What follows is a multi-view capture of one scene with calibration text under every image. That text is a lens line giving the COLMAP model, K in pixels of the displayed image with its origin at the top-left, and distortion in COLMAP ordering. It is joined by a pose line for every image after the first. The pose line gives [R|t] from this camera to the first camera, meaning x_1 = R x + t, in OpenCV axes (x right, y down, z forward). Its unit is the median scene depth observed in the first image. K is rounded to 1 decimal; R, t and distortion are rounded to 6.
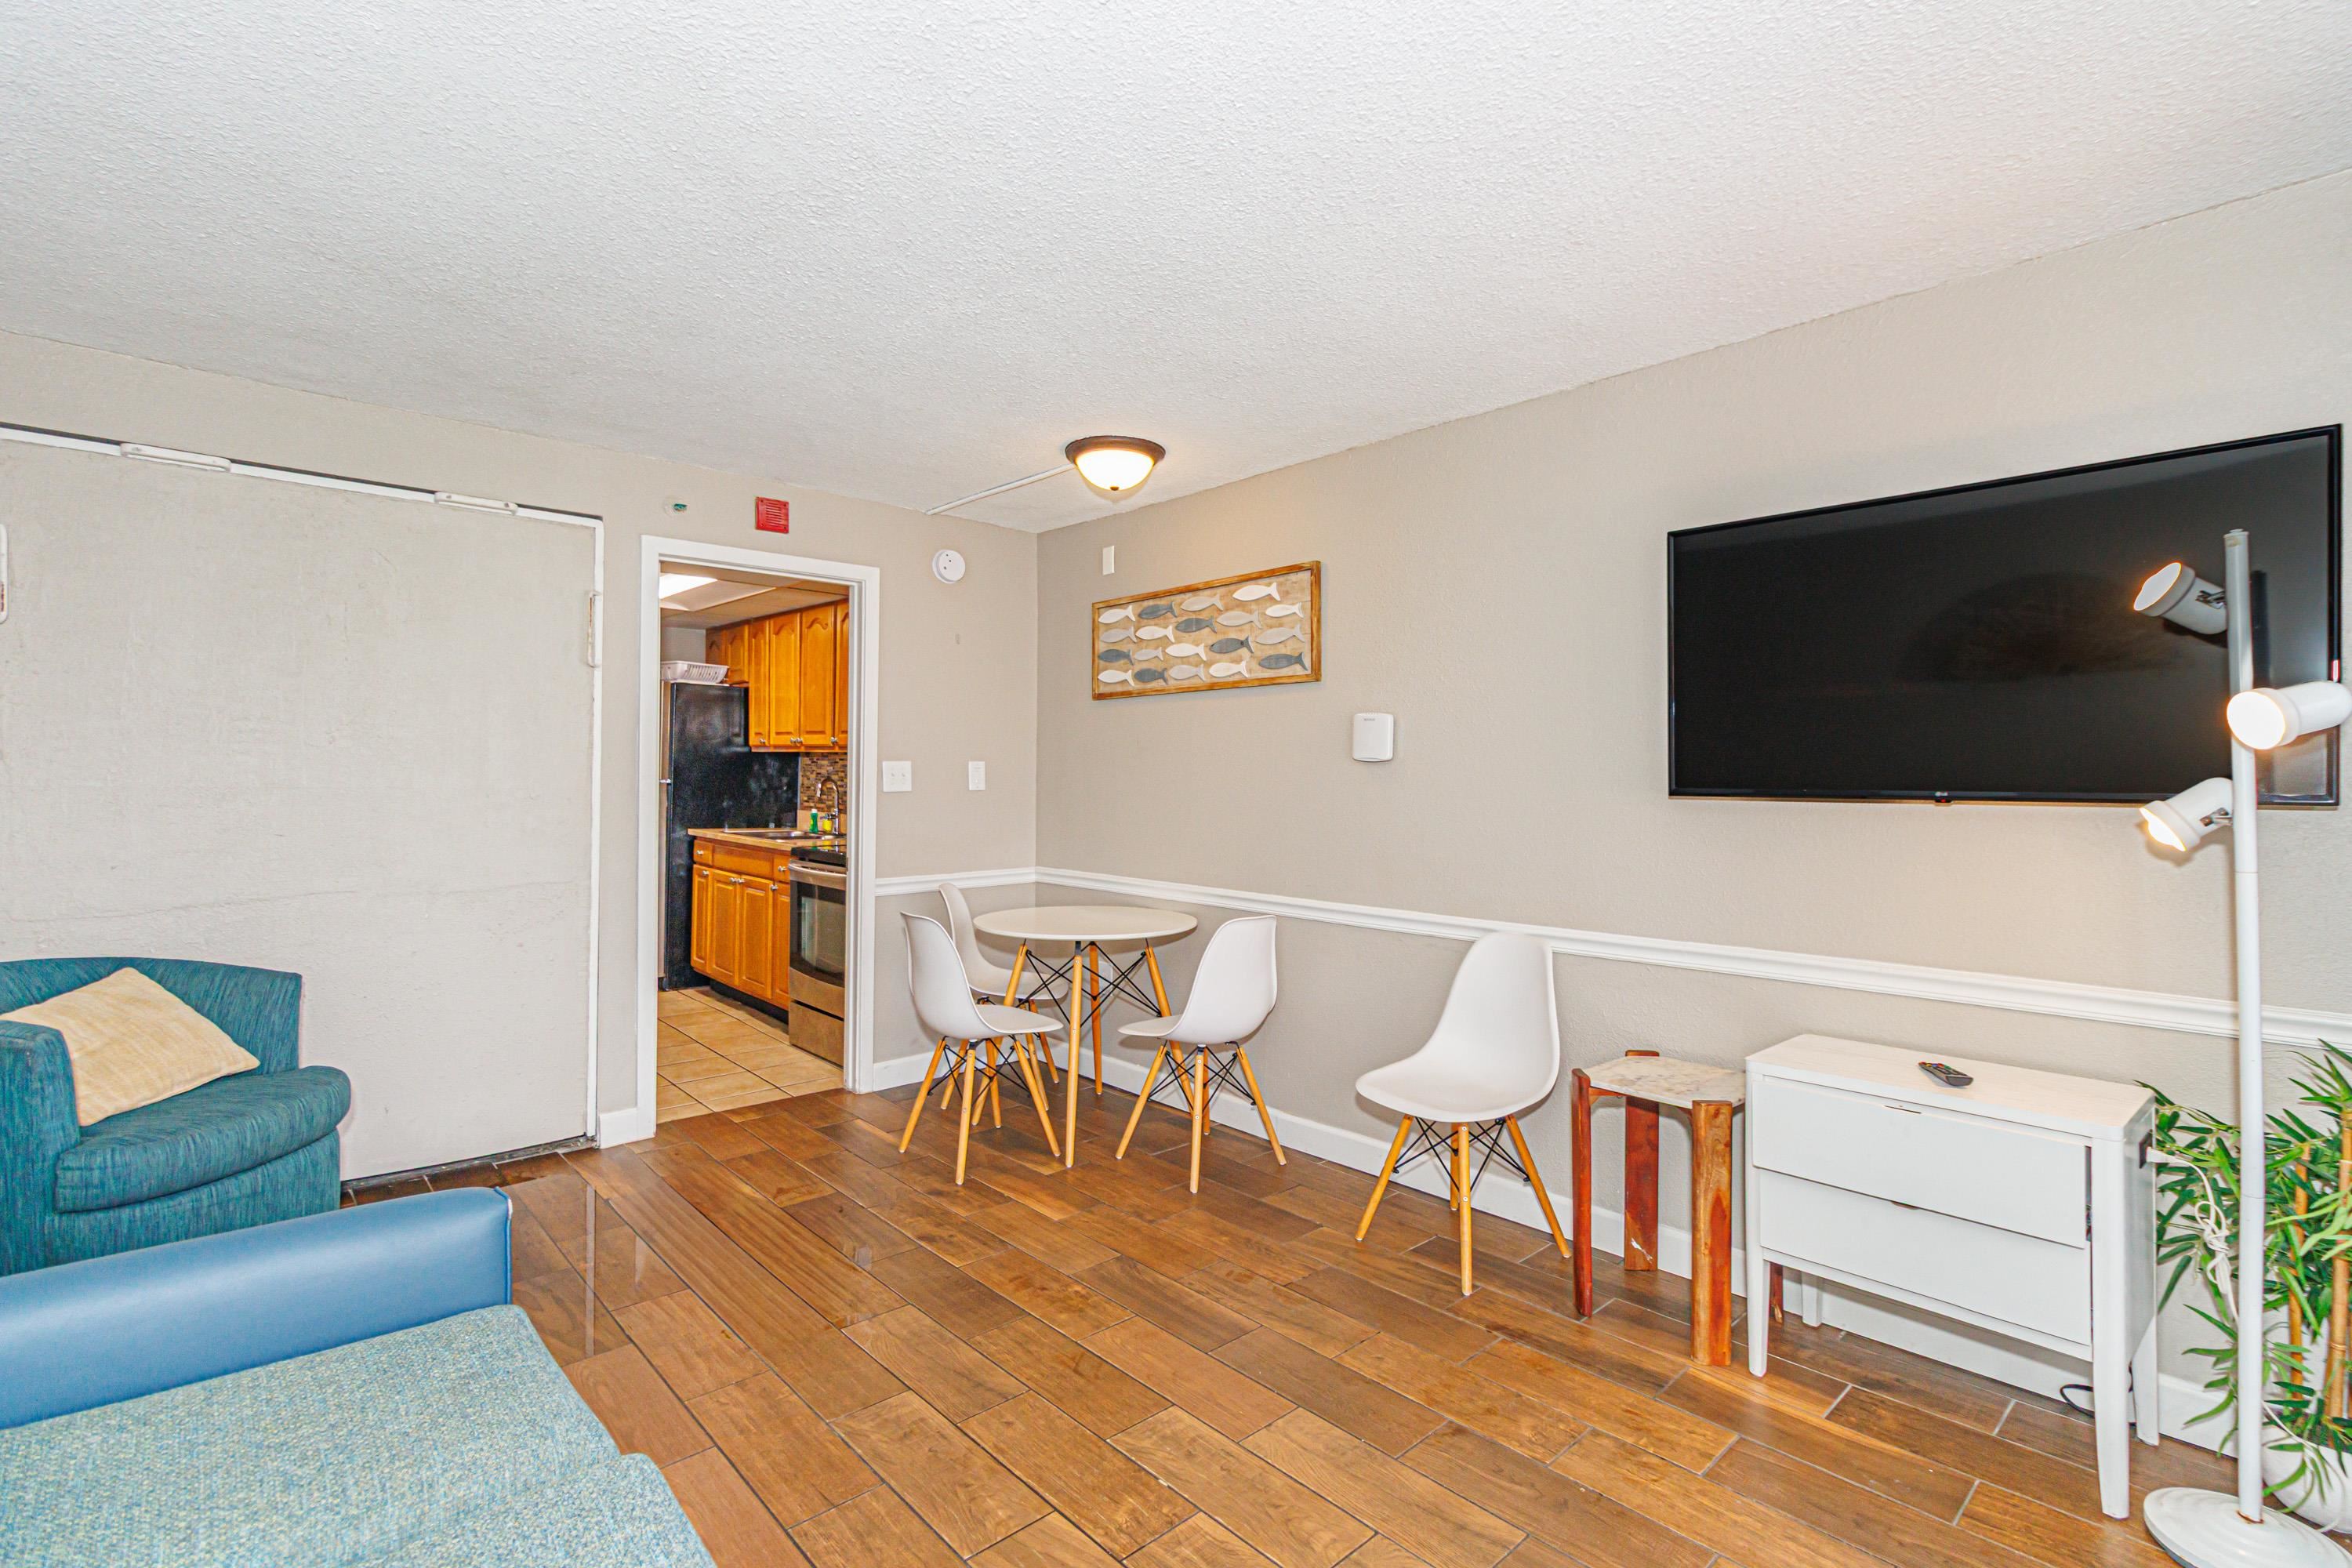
lens RADIAL K [[1082.9, 0, 1170.1], [0, 1082.9, 776.2], [0, 0, 1]] dist [-0.003216, 0.002620]
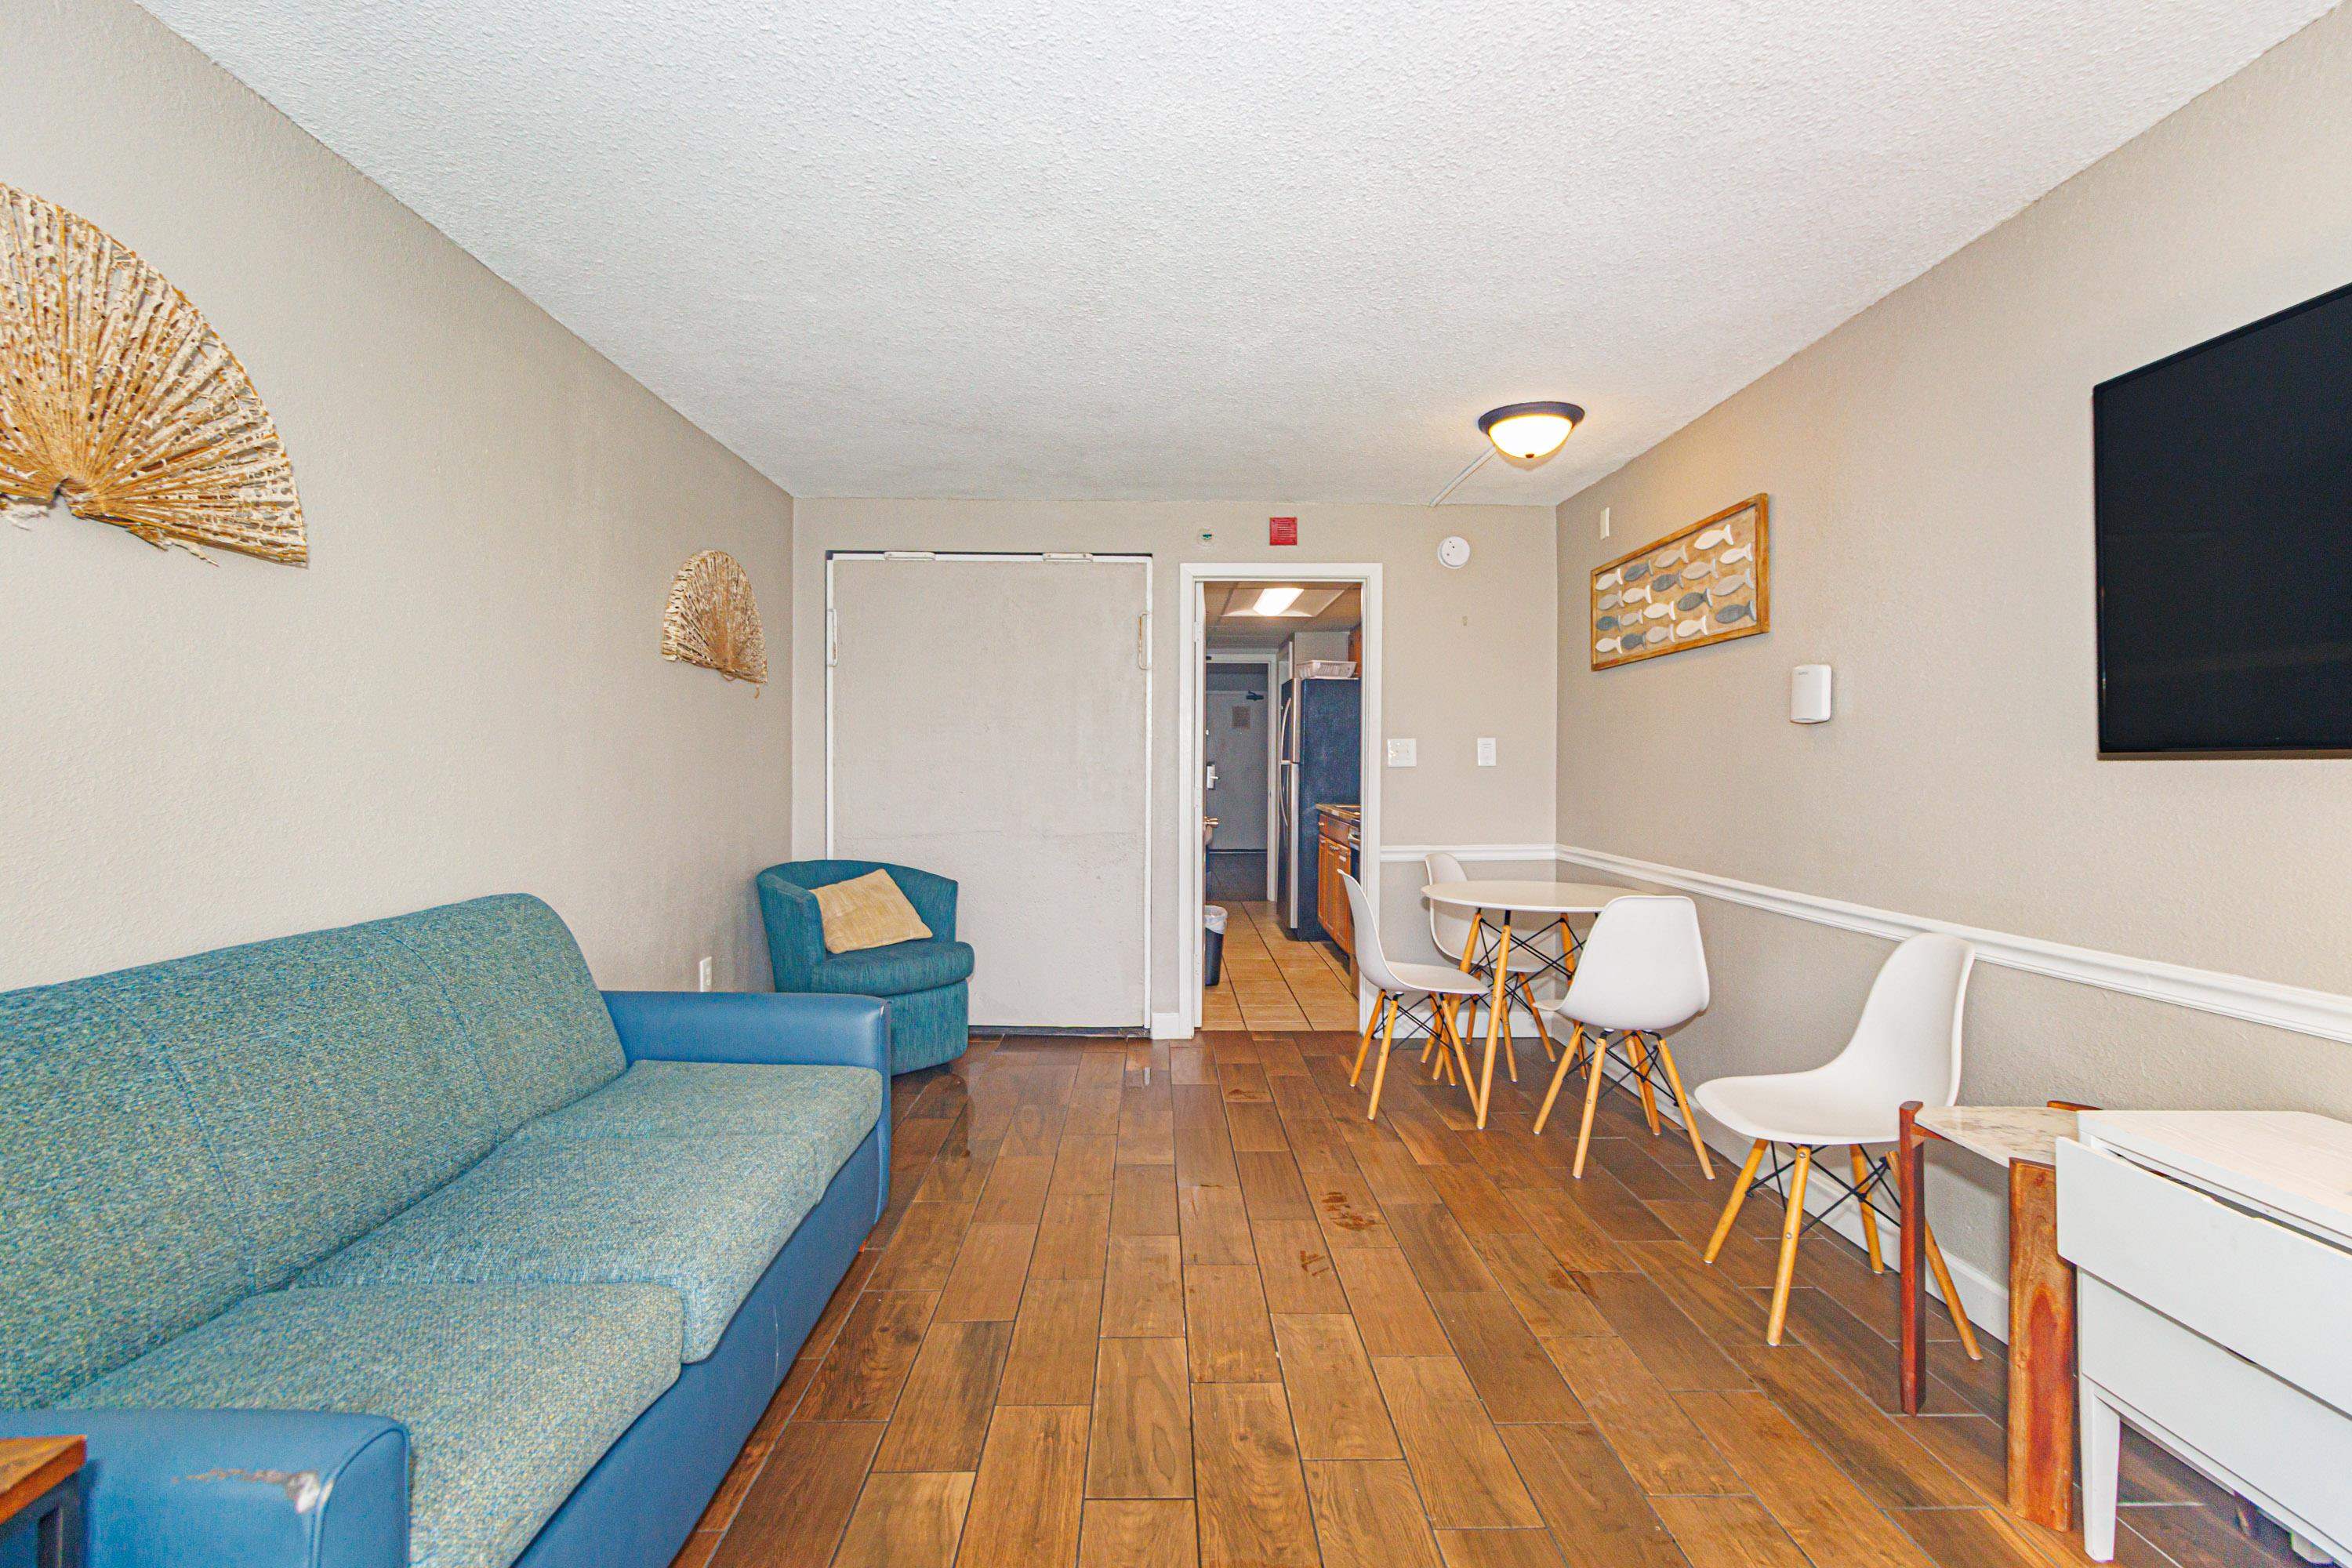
lens RADIAL K [[1082.9, 0, 1168.2], [0, 1082.9, 765.9], [0, 0, 1]] dist [-0.003216, 0.002620]
pose [[0.749230, -0.004771, -0.662293, 0.351058], [0.003121, 0.999988, -0.003673, 0.020149], [0.662302, 0.000685, 0.749236, 0.037508]]
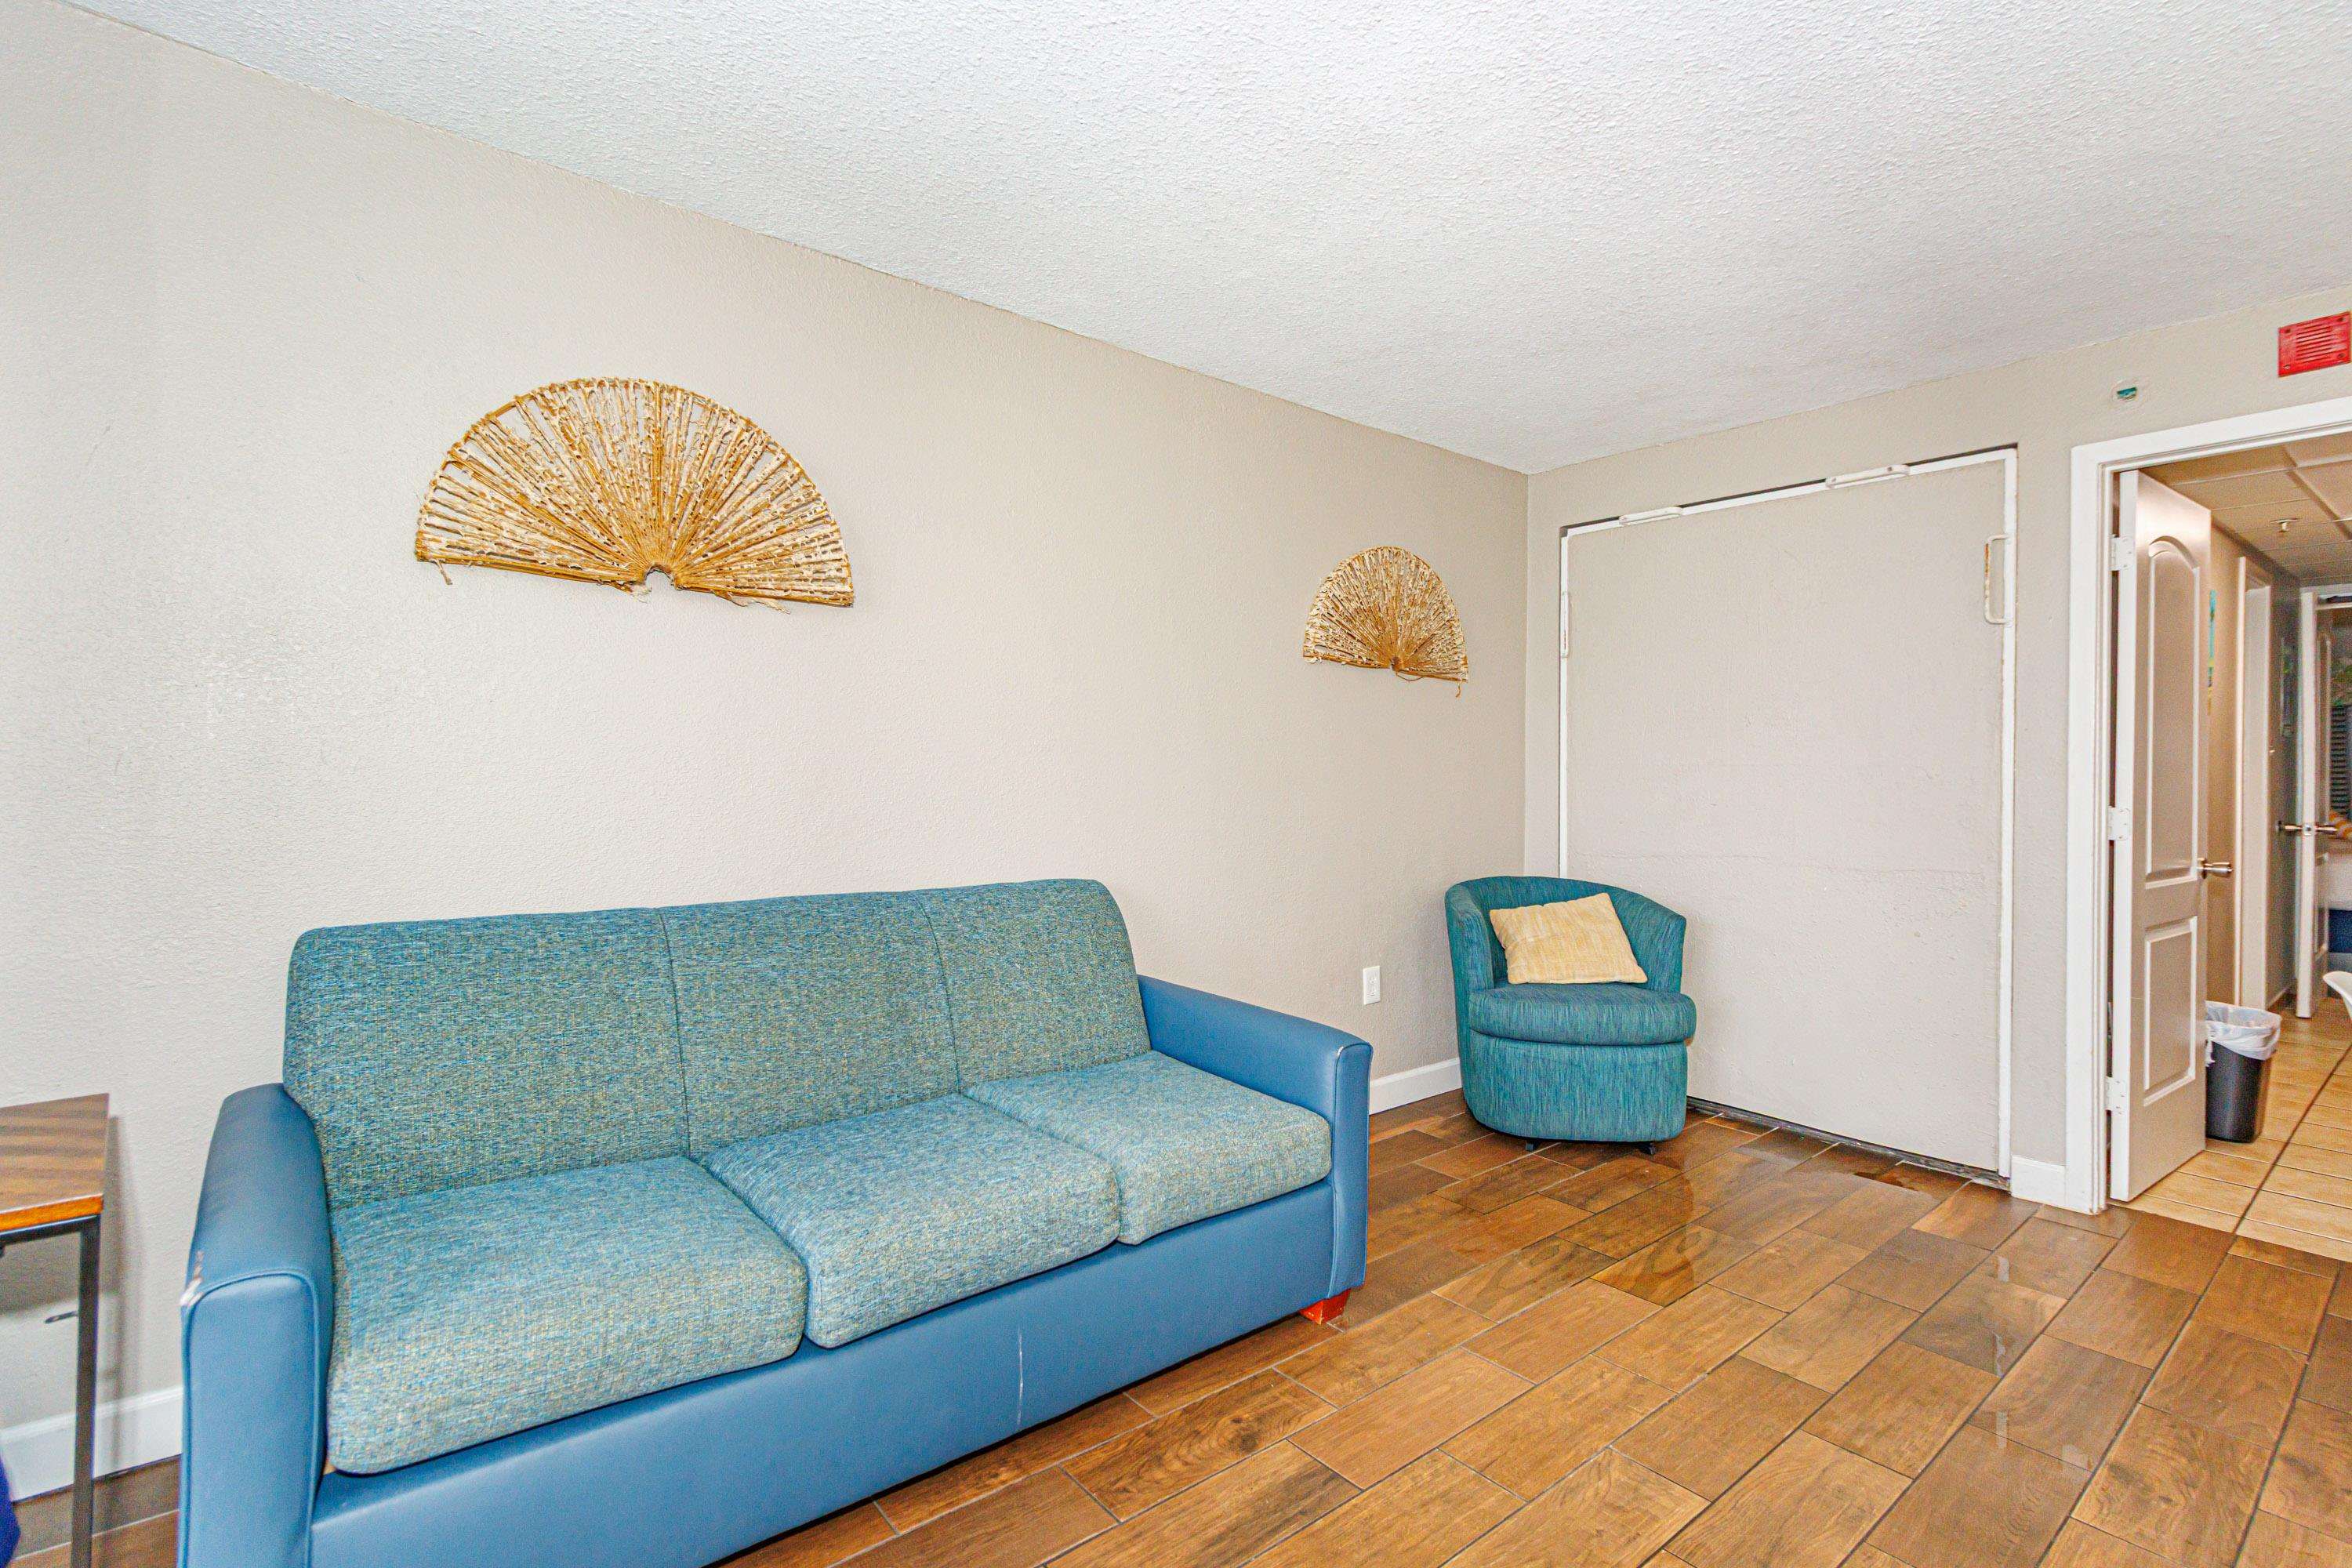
lens RADIAL K [[1082.9, 0, 1171.8], [0, 1082.9, 771.3], [0, 0, 1]] dist [-0.003216, 0.002620]
pose [[-0.059834, -0.007197, -0.998182, 0.351589], [-0.007554, 0.999949, -0.006757, 0.025537], [0.998180, 0.007136, -0.059885, 0.397487]]
